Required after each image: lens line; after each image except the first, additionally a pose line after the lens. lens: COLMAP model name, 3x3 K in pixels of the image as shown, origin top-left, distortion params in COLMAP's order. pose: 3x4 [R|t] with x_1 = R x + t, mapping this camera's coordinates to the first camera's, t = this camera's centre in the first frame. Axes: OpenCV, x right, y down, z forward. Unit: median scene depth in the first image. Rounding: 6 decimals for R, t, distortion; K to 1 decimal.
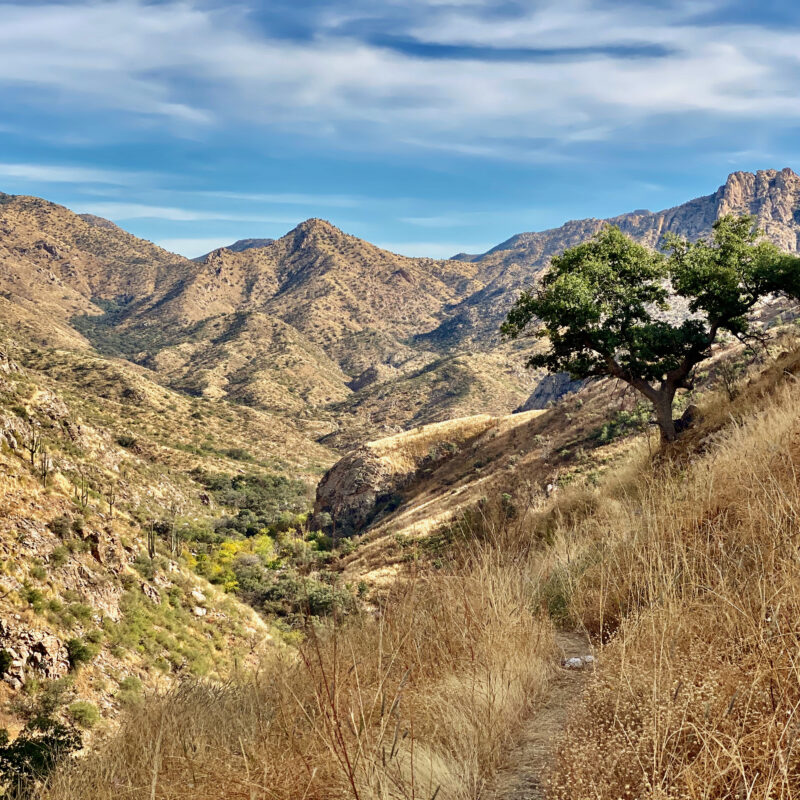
lens RADIAL K [[1628.3, 0, 399.7], [0, 1628.3, 399.5], [0, 0, 1]] dist [0.418868, 0.000000]
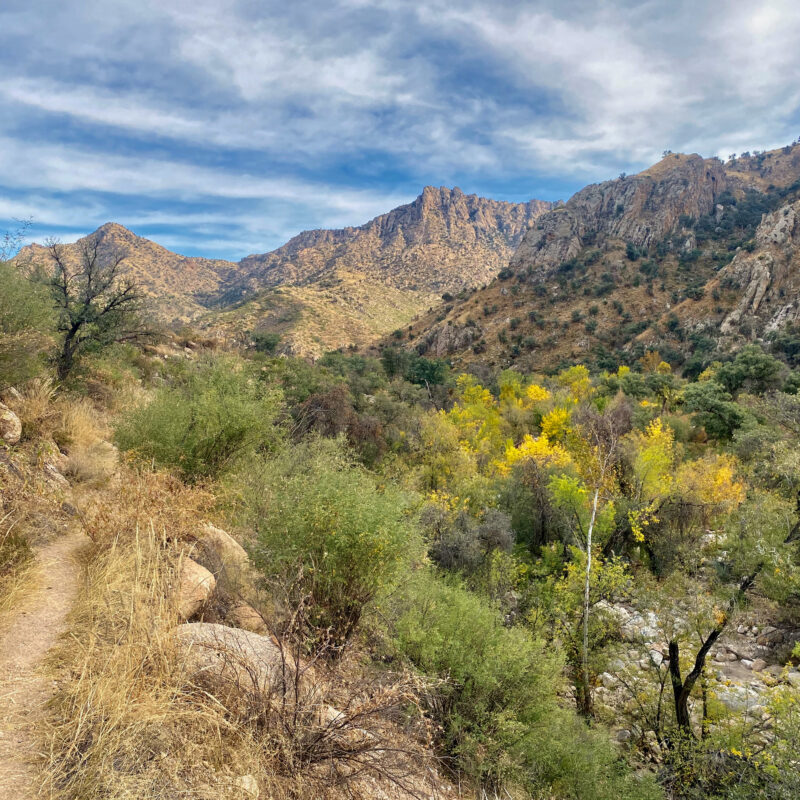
lens RADIAL K [[825.4, 0, 400.2], [0, 825.4, 399.1], [0, 0, 1]] dist [0.008242, 0.000000]
pose [[0.959691, -0.063015, 0.273903, -0.022633], [0.056276, 0.997889, 0.032400, 0.019033], [-0.275366, -0.015680, 0.961212, 0.342076]]
